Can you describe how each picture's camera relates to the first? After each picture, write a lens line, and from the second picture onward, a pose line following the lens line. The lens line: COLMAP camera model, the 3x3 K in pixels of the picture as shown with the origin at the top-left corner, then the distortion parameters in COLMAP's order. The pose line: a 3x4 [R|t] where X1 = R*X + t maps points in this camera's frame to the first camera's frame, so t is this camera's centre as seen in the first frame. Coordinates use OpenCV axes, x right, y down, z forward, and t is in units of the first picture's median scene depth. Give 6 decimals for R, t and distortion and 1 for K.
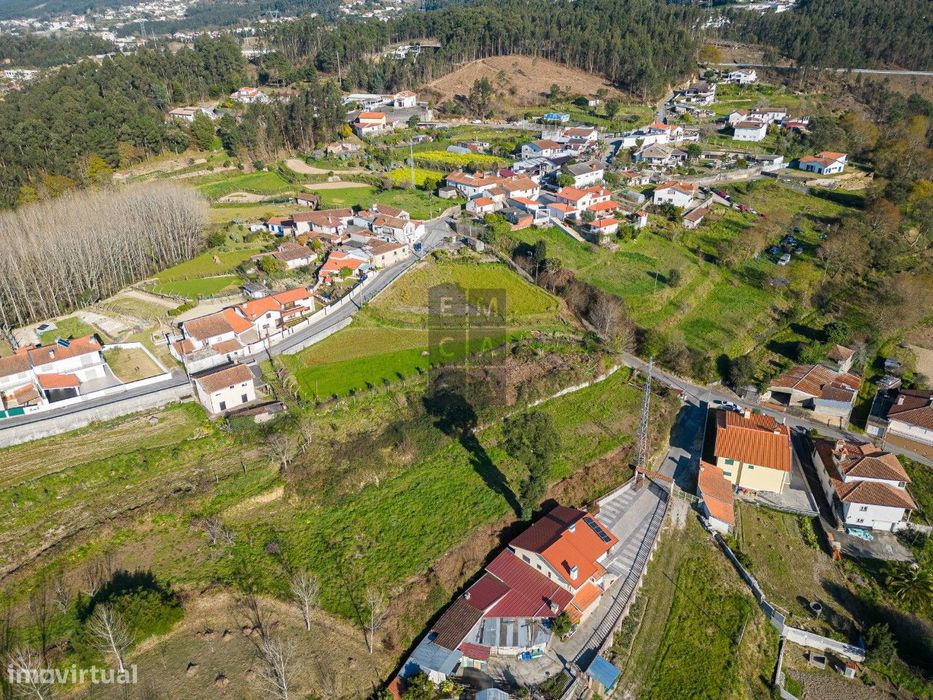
lens RADIAL K [[650.8, 0, 465.4], [0, 650.8, 350.9], [0, 0, 1]] dist [0.069806, -0.060218]
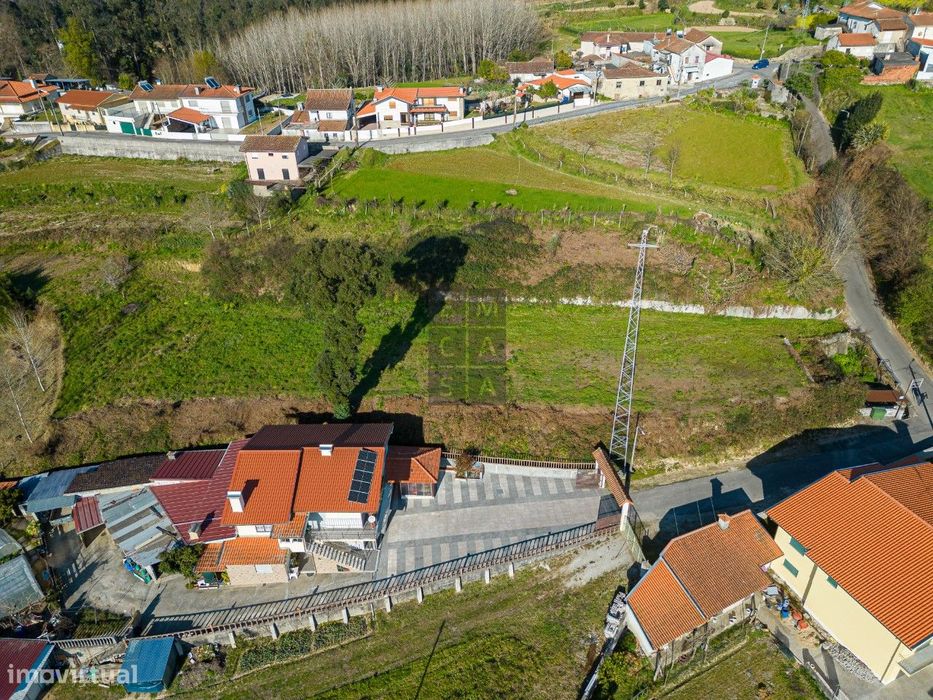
lens RADIAL K [[650.8, 0, 465.9], [0, 650.8, 350.8], [0, 0, 1]] dist [0.069806, -0.060218]
pose [[0.700136, 0.378583, -0.605379, 0.470973], [-0.303621, 0.925242, 0.227468, 0.020055], [0.646238, 0.024547, 0.762741, 0.538461]]
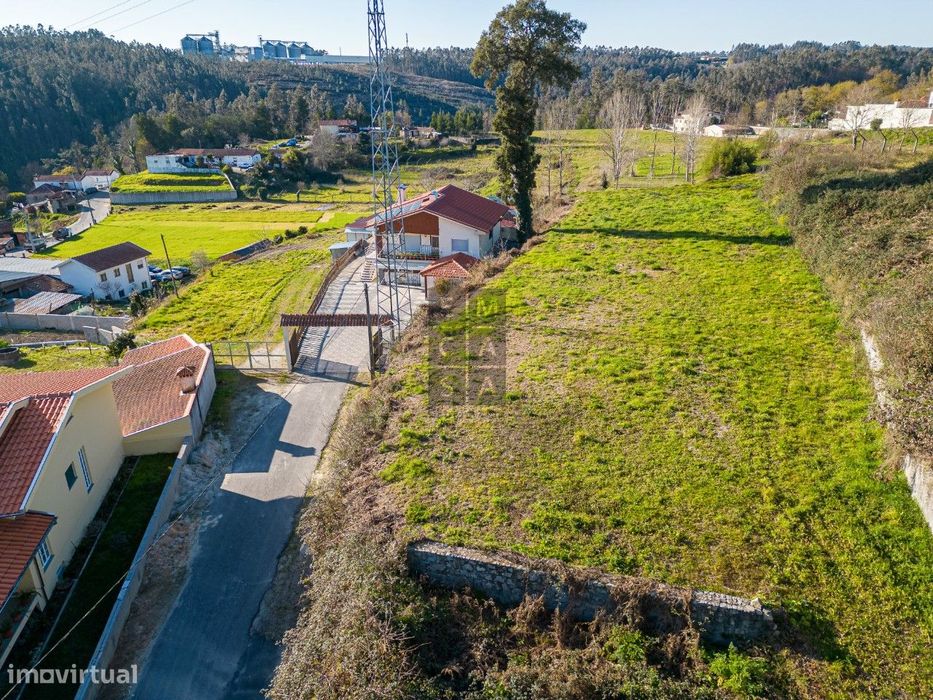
lens RADIAL K [[650.8, 0, 466.0], [0, 650.8, 348.6], [0, 0, 1]] dist [0.069806, -0.060218]
pose [[-0.836597, 0.226519, -0.498792, 0.402113], [-0.219752, 0.695275, 0.684326, -0.050901], [0.501811, 0.682116, -0.531887, 1.211921]]
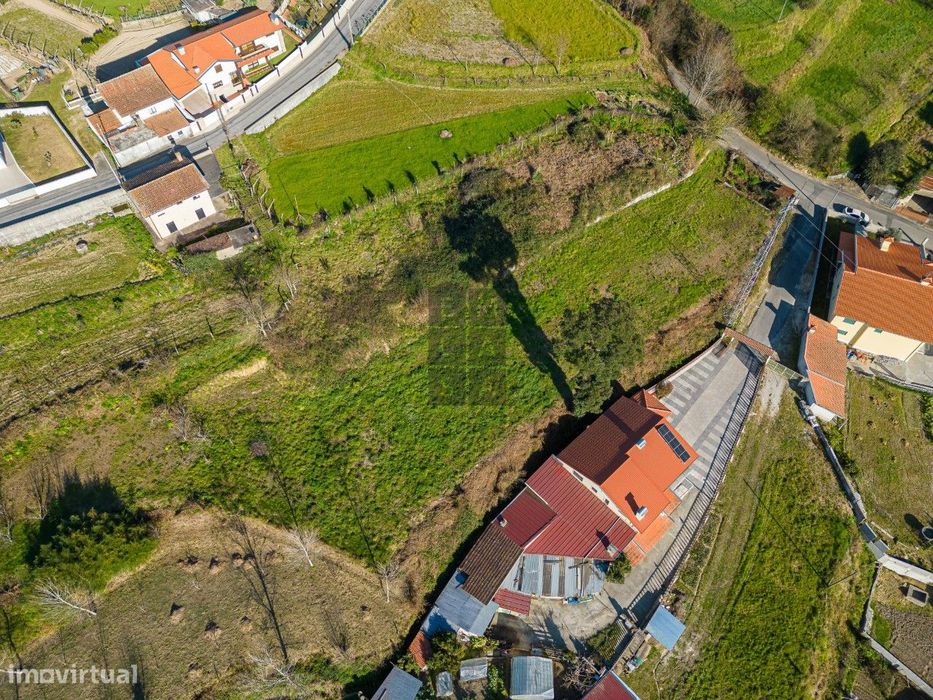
lens RADIAL K [[650.8, 0, 464.9], [0, 650.8, 349.7], [0, 0, 1]] dist [0.069806, -0.060218]
pose [[0.999636, 0.024309, -0.011724, -0.032365], [-0.015741, 0.878026, 0.478355, -0.161607], [0.021923, -0.477996, 0.878088, 0.312219]]
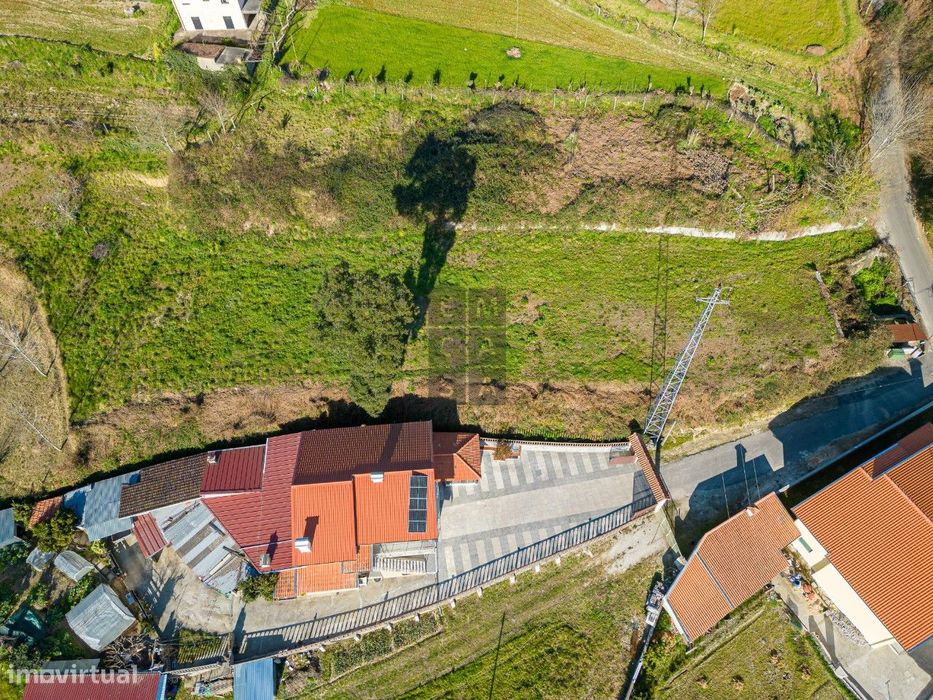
lens RADIAL K [[650.8, 0, 465.8], [0, 650.8, 348.2], [0, 0, 1]] dist [0.069806, -0.060218]
pose [[0.763891, 0.540157, -0.353129, 0.307308], [-0.274466, 0.767169, 0.579758, -0.148145], [0.584071, -0.345950, 0.734289, 0.553209]]
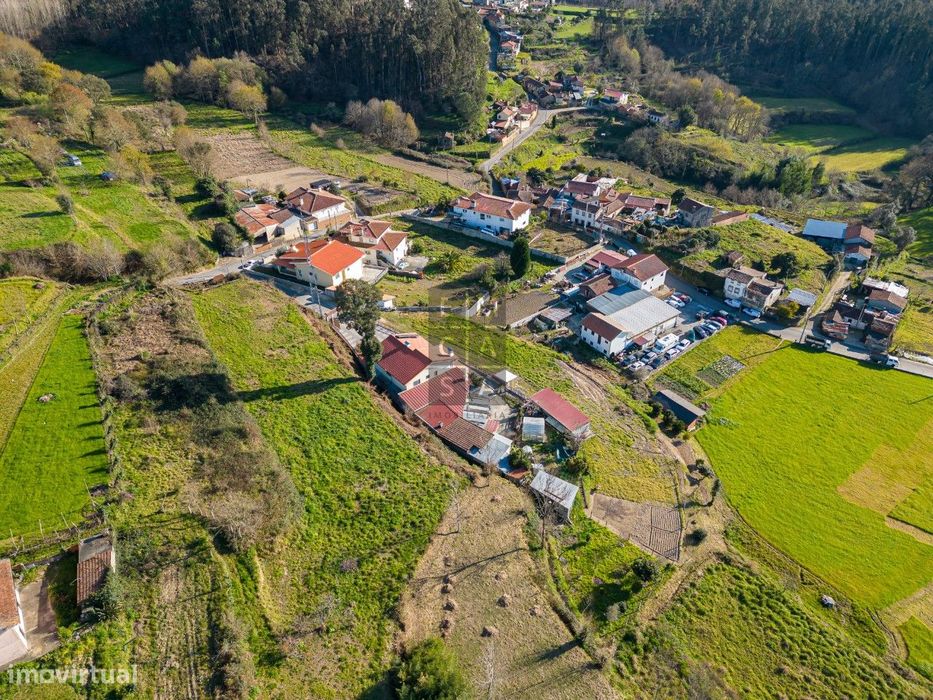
lens RADIAL K [[650.8, 0, 468.5], [0, 650.8, 346.9], [0, 0, 1]] dist [0.069806, -0.060218]
pose [[0.085847, -0.554911, 0.827468, -0.701667], [0.446875, 0.763751, 0.465820, -0.201548], [-0.890468, 0.329785, 0.313542, 0.436464]]
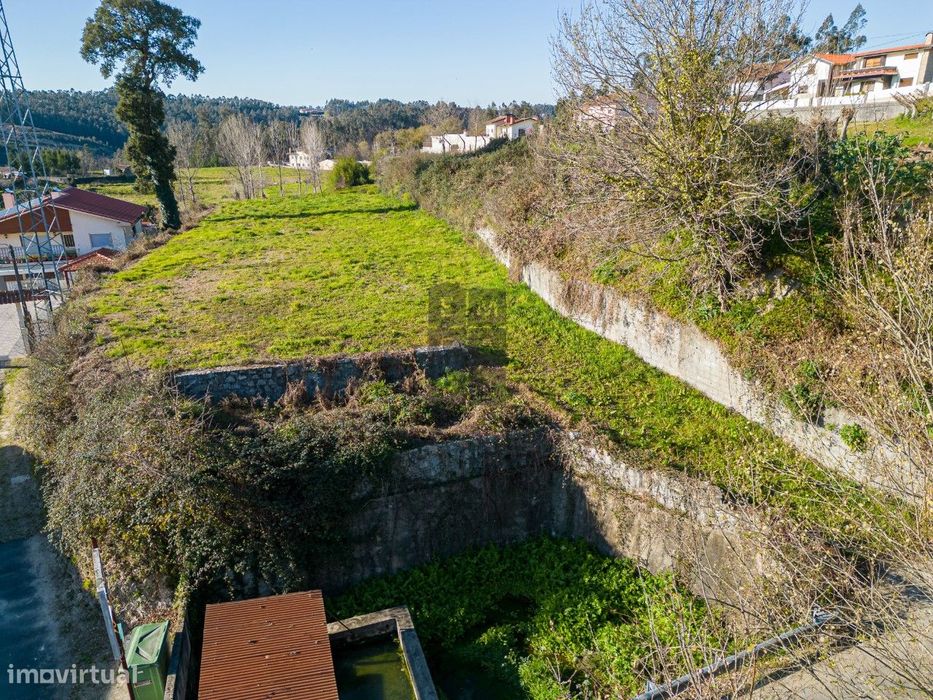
lens RADIAL K [[650.8, 0, 466.0], [0, 650.8, 348.6], [0, 0, 1]] dist [0.069806, -0.060218]
pose [[-0.427929, 0.301187, -0.852152, 0.451267], [-0.382348, 0.793993, 0.472637, -0.023969], [0.818954, 0.528074, -0.224614, 1.248169]]
